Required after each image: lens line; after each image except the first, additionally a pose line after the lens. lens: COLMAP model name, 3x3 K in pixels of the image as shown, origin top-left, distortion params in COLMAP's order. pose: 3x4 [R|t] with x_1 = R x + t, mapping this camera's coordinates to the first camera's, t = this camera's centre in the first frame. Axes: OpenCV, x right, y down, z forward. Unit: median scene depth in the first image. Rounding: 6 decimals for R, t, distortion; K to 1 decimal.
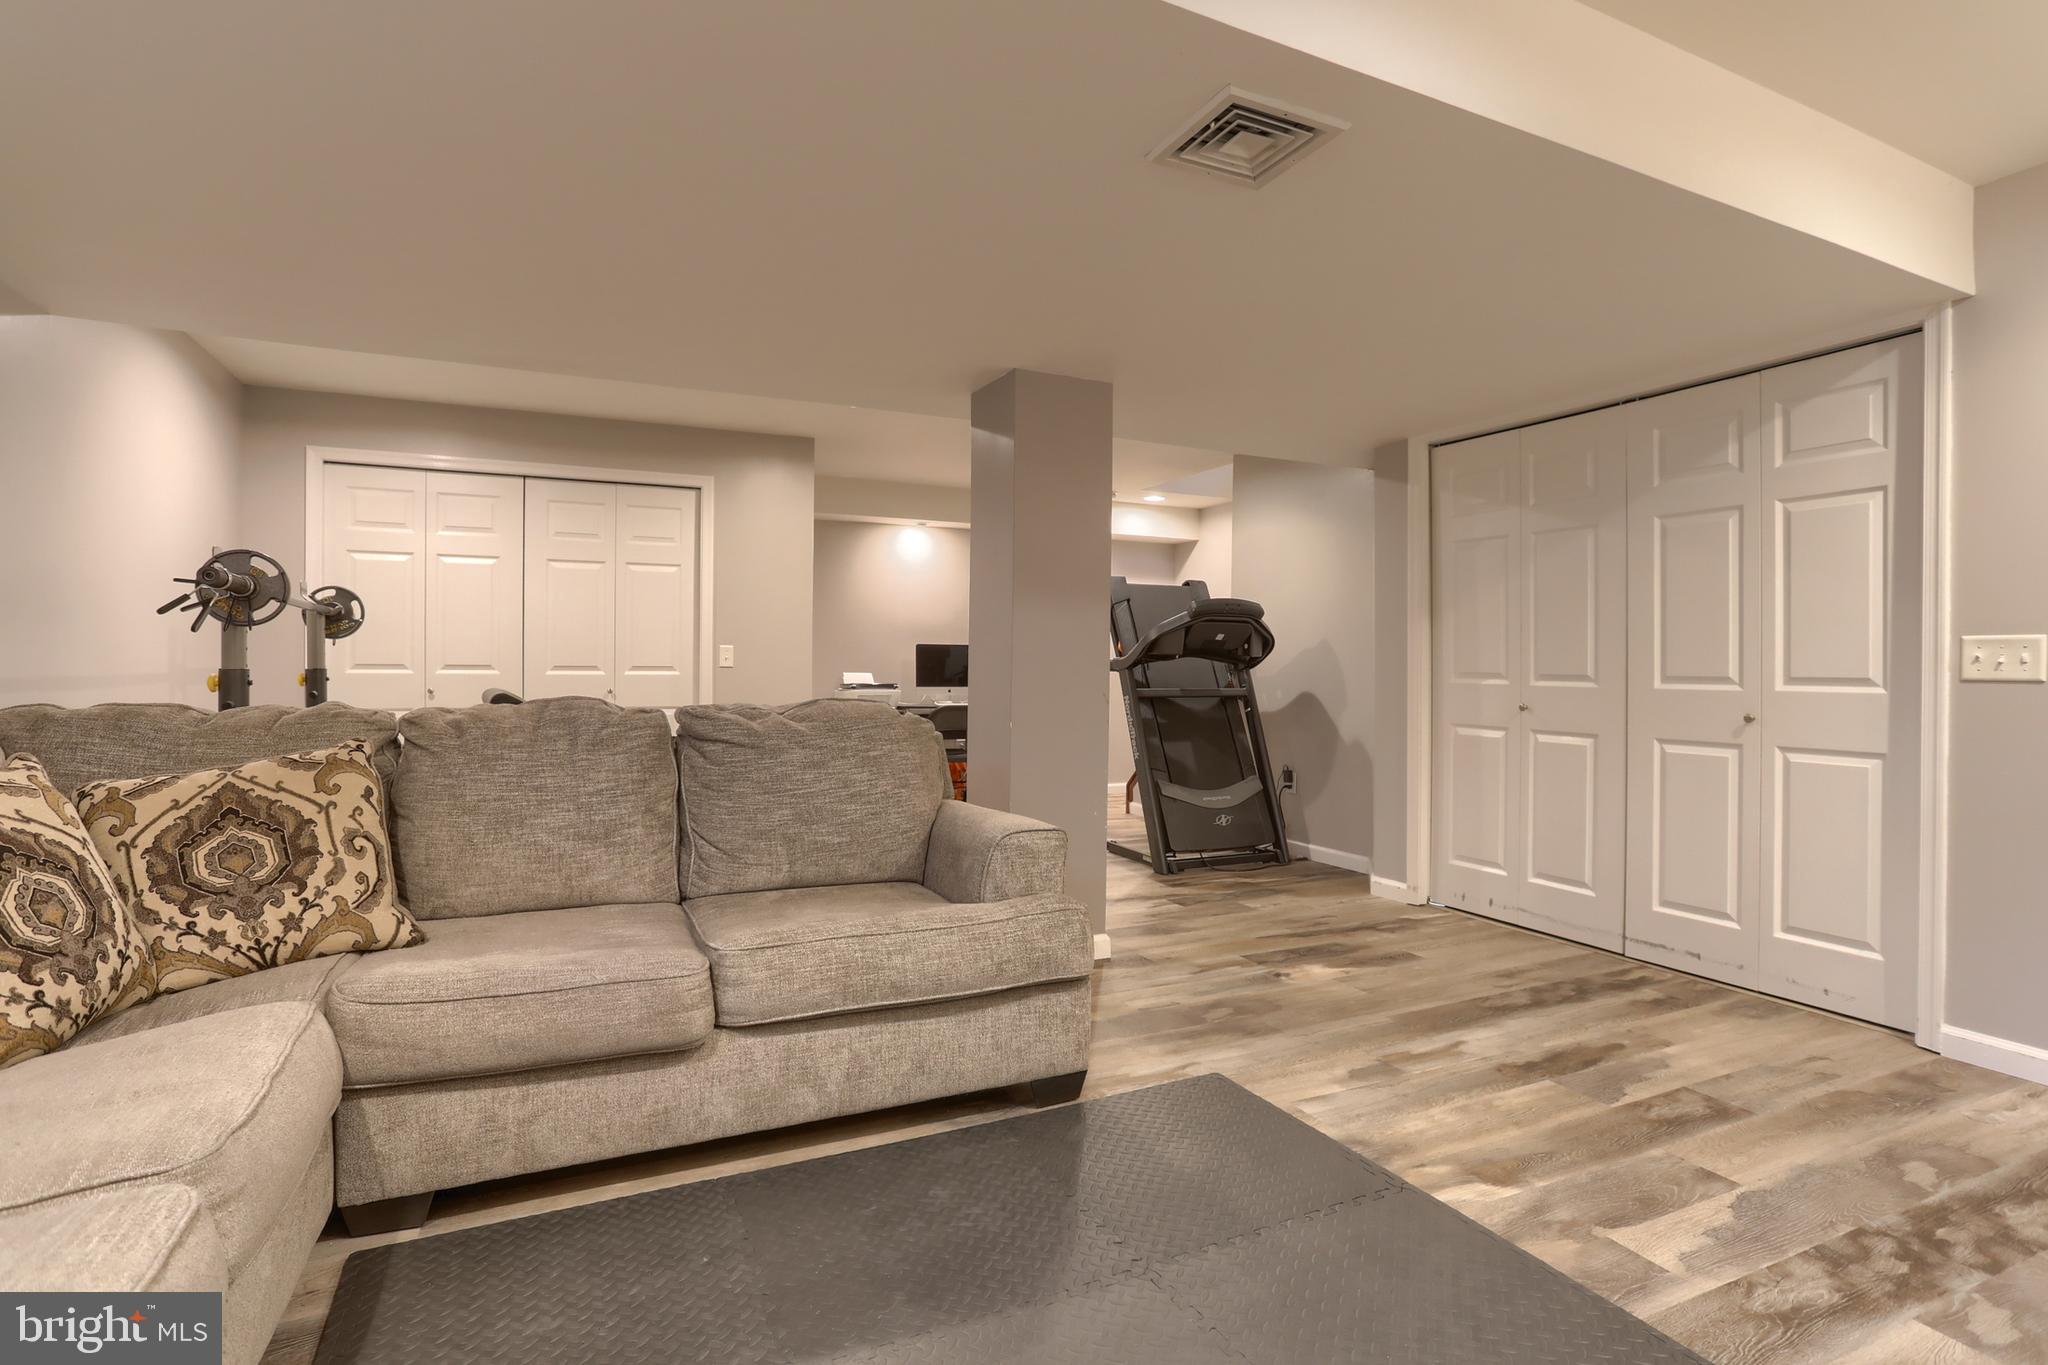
lens RADIAL K [[1025.8, 0, 1024.1], [0, 1025.8, 671.7], [0, 0, 1]] dist [-0.067325, 0.038046]
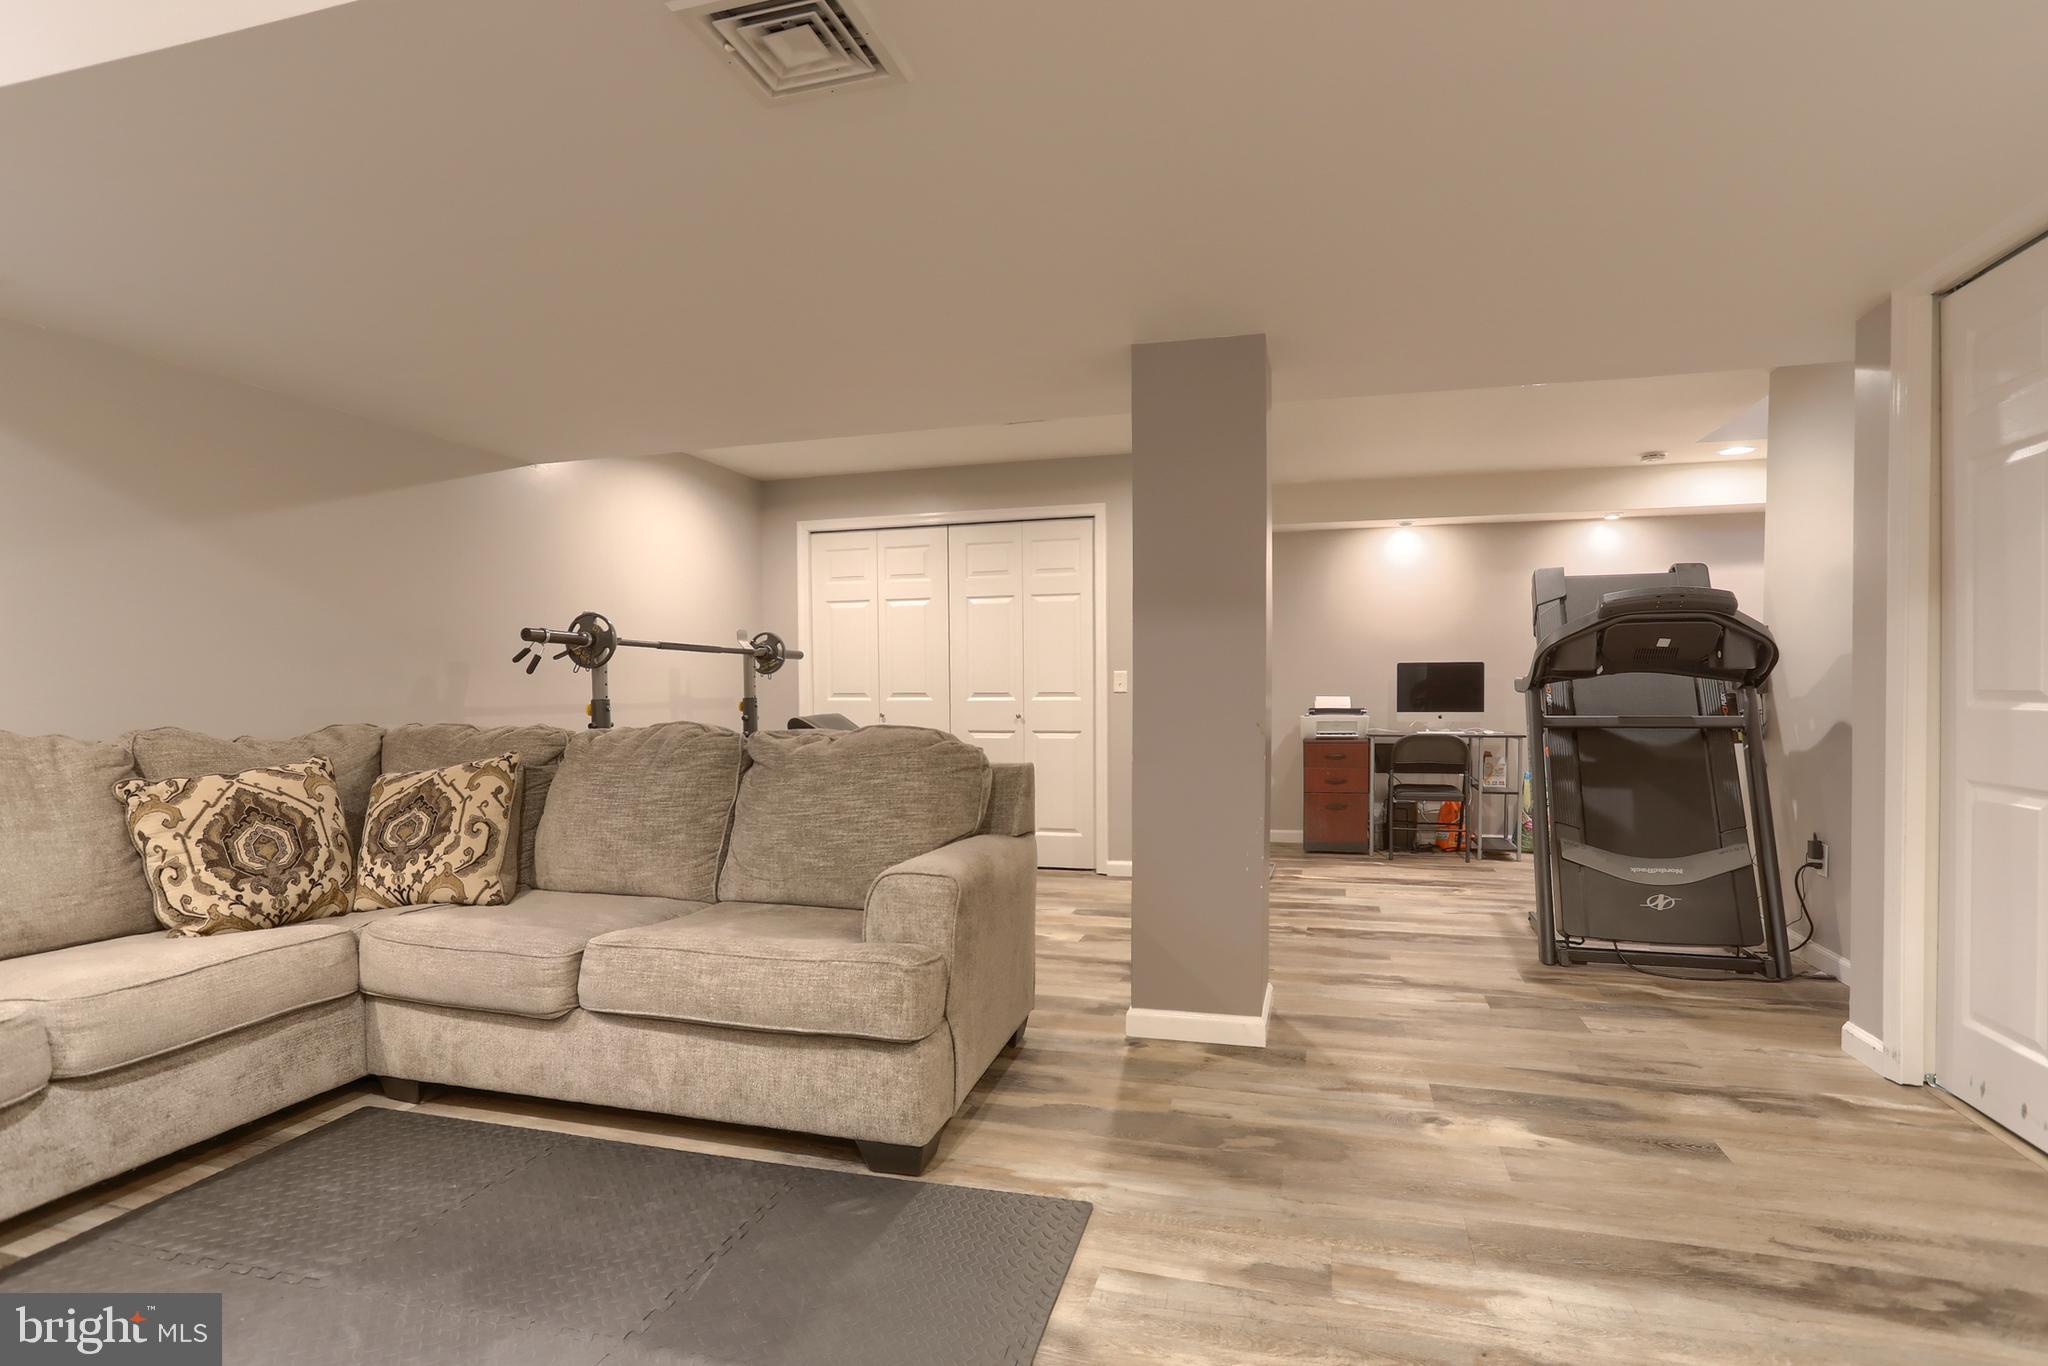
lens RADIAL K [[1034.7, 0, 1017.7], [0, 1034.7, 721.8], [0, 0, 1]] dist [-0.069808, 0.042437]
pose [[0.743184, 0.009611, -0.669018, 0.714152], [0.008473, 0.999681, 0.023774, -0.000442], [0.669033, -0.023337, 0.742866, 0.397175]]
